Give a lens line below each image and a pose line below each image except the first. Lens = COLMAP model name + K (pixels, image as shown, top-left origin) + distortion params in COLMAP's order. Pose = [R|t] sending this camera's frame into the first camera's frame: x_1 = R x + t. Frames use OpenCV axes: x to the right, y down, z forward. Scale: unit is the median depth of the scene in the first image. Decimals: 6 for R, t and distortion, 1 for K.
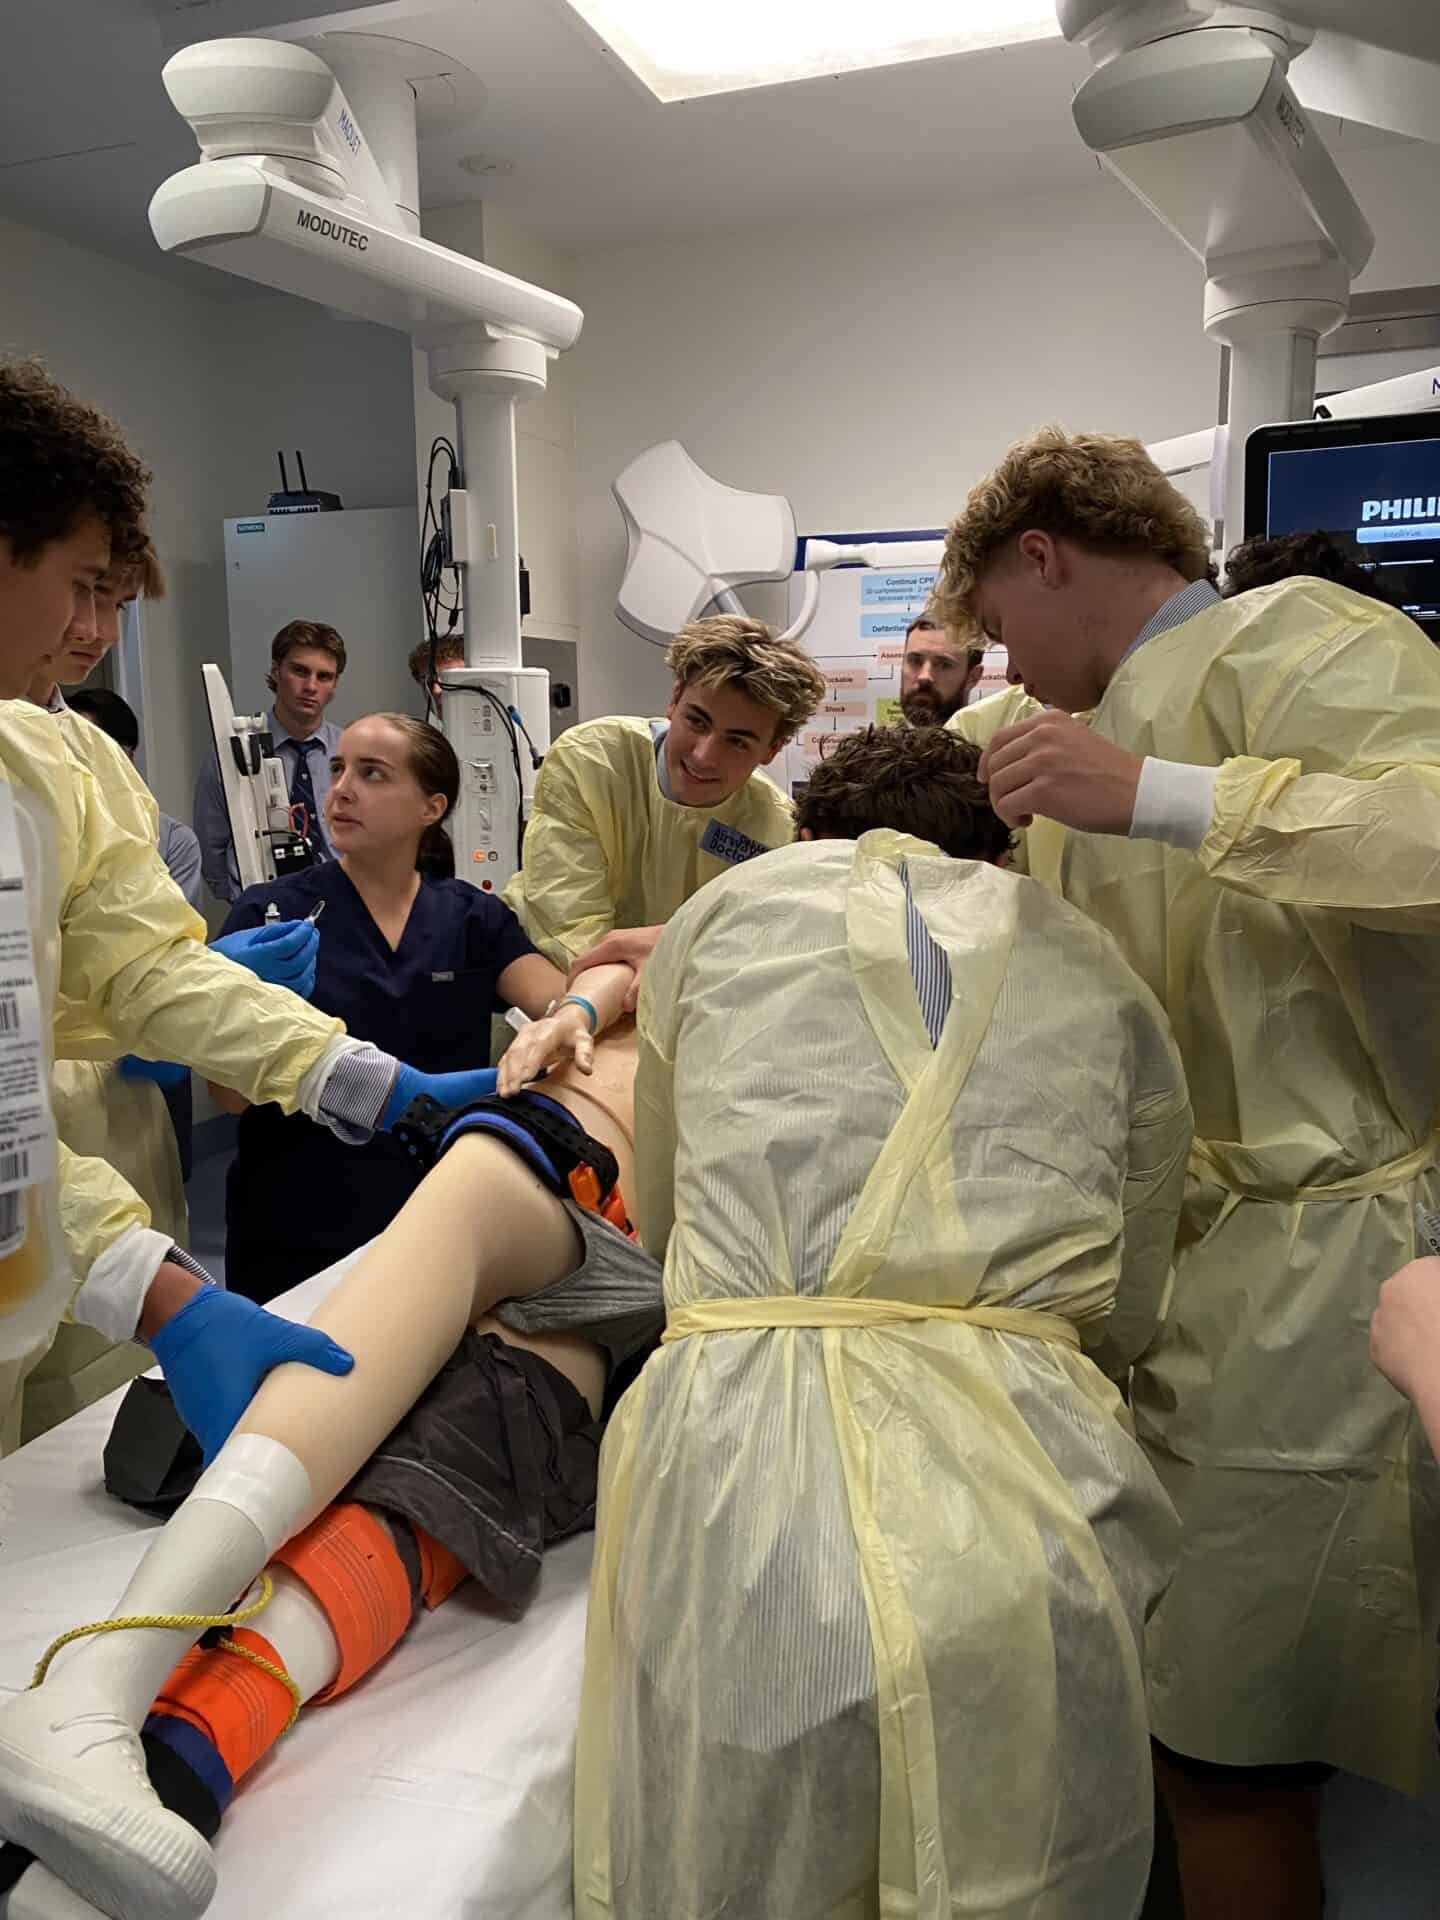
lens RADIAL K [[1498.2, 0, 724.3], [0, 1498.2, 921.2], [0, 0, 1]] dist [0.035696, 0.001622]
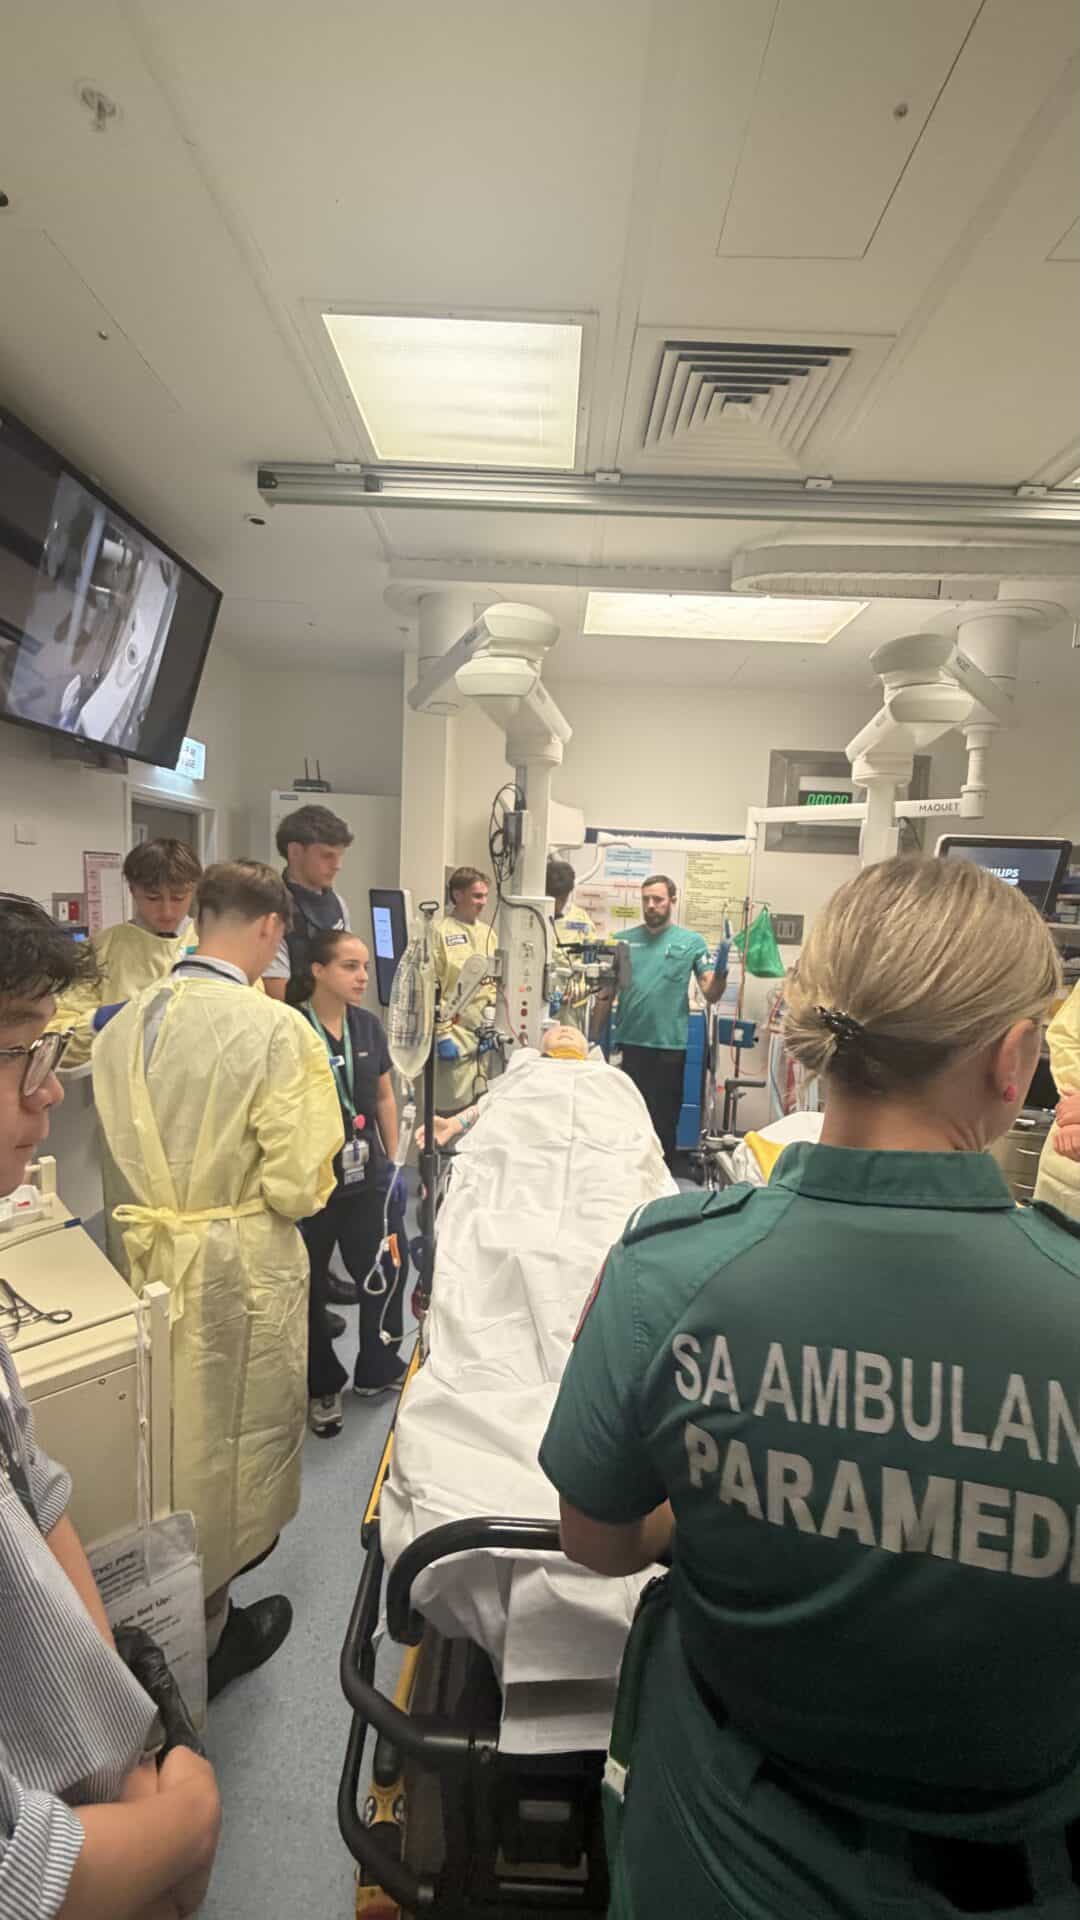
lens RADIAL K [[764.8, 0, 535.9], [0, 764.8, 954.3], [0, 0, 1]] dist [-0.001465, -0.000020]
pose [[0.944077, 0.024317, 0.328828, -0.379485], [-0.012381, 0.999188, -0.038344, -0.039782], [-0.329493, 0.032128, 0.943611, 0.017255]]
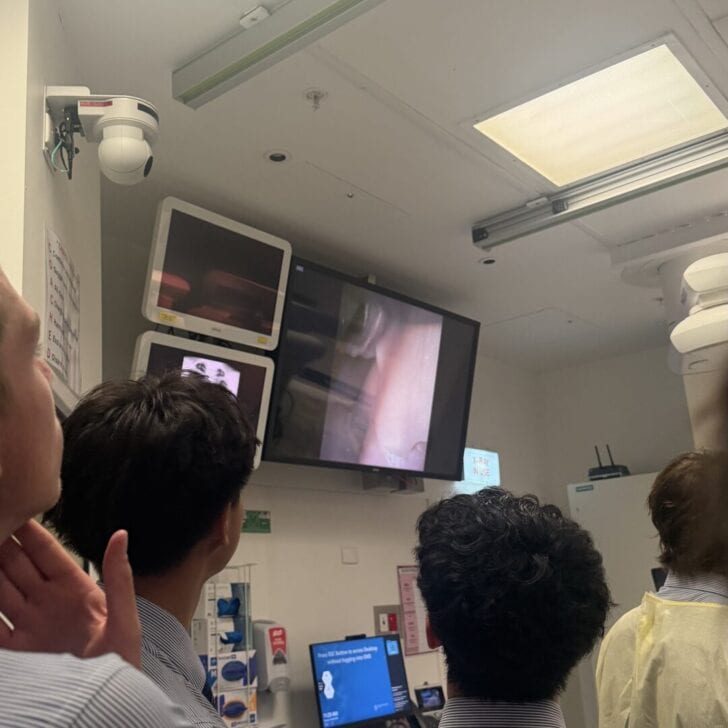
lens RADIAL K [[896.8, 0, 361.1], [0, 896.8, 355.6], [0, 0, 1]] dist [0.157762, -0.350984]
pose [[0.948514, -0.137804, -0.285186, -0.269998], [0.018312, 0.922746, -0.384973, 0.007443], [0.316205, 0.359930, 0.877761, -0.113270]]
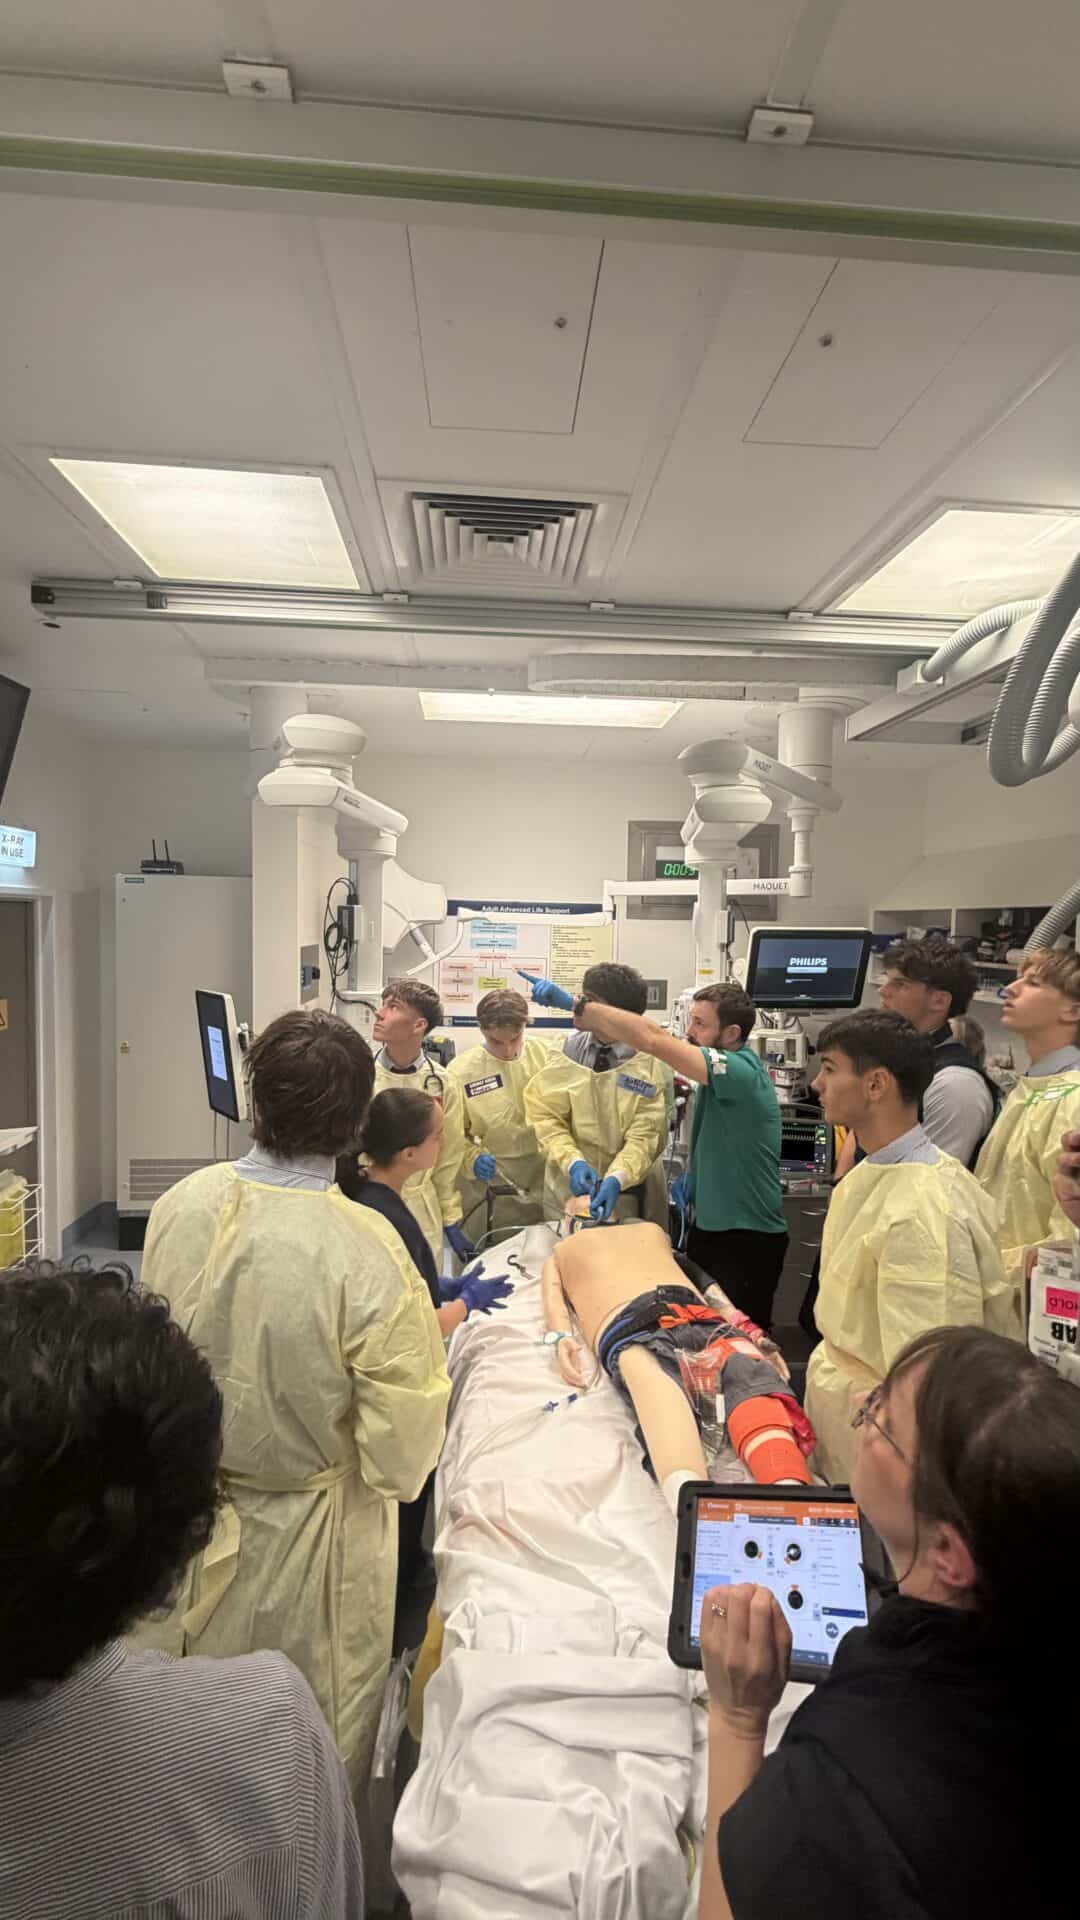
lens RADIAL K [[764.8, 0, 535.9], [0, 764.8, 954.3], [0, 0, 1]] dist [-0.001465, -0.000020]
pose [[0.911653, 0.007257, 0.410897, -0.287842], [0.026014, 0.996820, -0.075324, -0.104745], [-0.410137, 0.079358, 0.908565, -0.017711]]
